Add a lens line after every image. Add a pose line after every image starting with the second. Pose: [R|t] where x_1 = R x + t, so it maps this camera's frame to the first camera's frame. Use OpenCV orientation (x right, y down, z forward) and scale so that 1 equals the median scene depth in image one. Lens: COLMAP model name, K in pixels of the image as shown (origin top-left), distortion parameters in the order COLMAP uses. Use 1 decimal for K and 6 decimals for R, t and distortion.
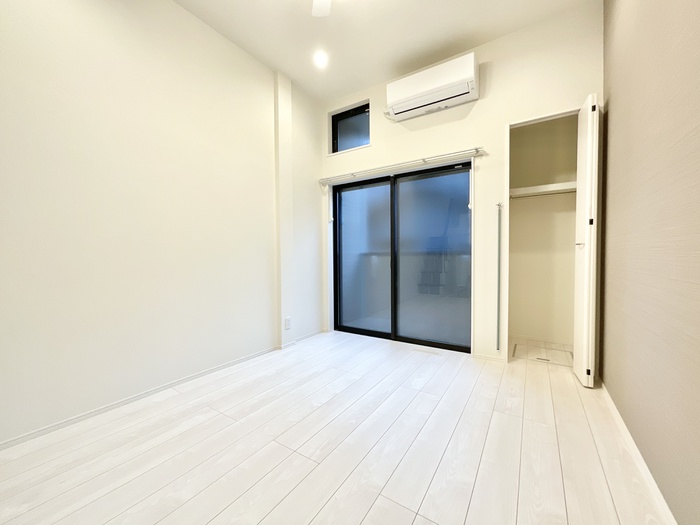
lens RADIAL K [[281.3, 0, 351.4], [0, 281.3, 259.6], [0, 0, 1]] dist [-0.006413, 0.001076]
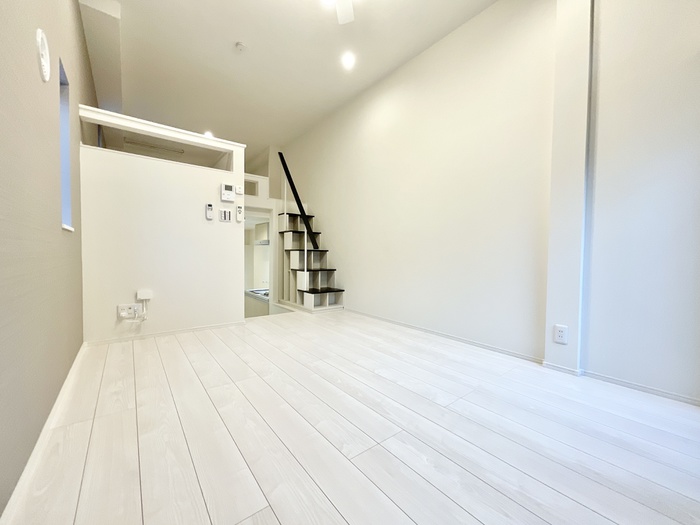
lens RADIAL K [[281.3, 0, 351.5], [0, 281.3, 263.6], [0, 0, 1]] dist [-0.006413, 0.001076]
pose [[-0.312615, 0.034930, -0.949238, 0.769471], [-0.024336, 0.998701, 0.044765, 0.067066], [0.949568, 0.037095, -0.311359, 1.068384]]
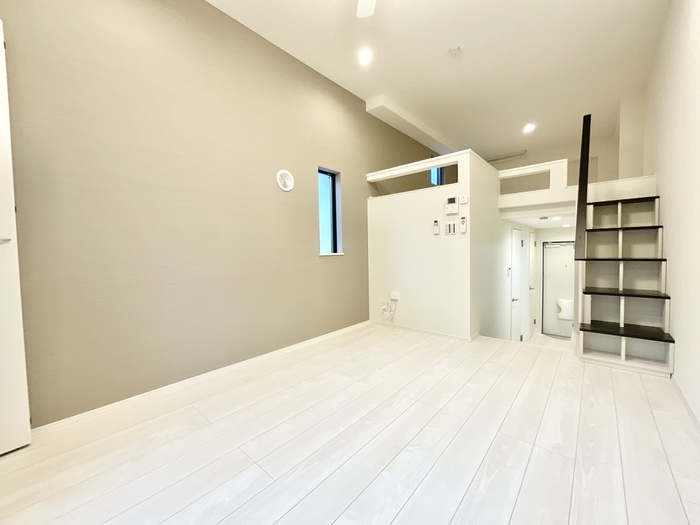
lens RADIAL K [[281.3, 0, 349.7], [0, 281.3, 263.3], [0, 0, 1]] dist [-0.006413, 0.001076]
pose [[-0.990549, 0.022081, 0.135374, -0.060380], [0.029703, 0.998069, 0.054550, -0.011990], [-0.133908, 0.058055, -0.989292, 1.509756]]
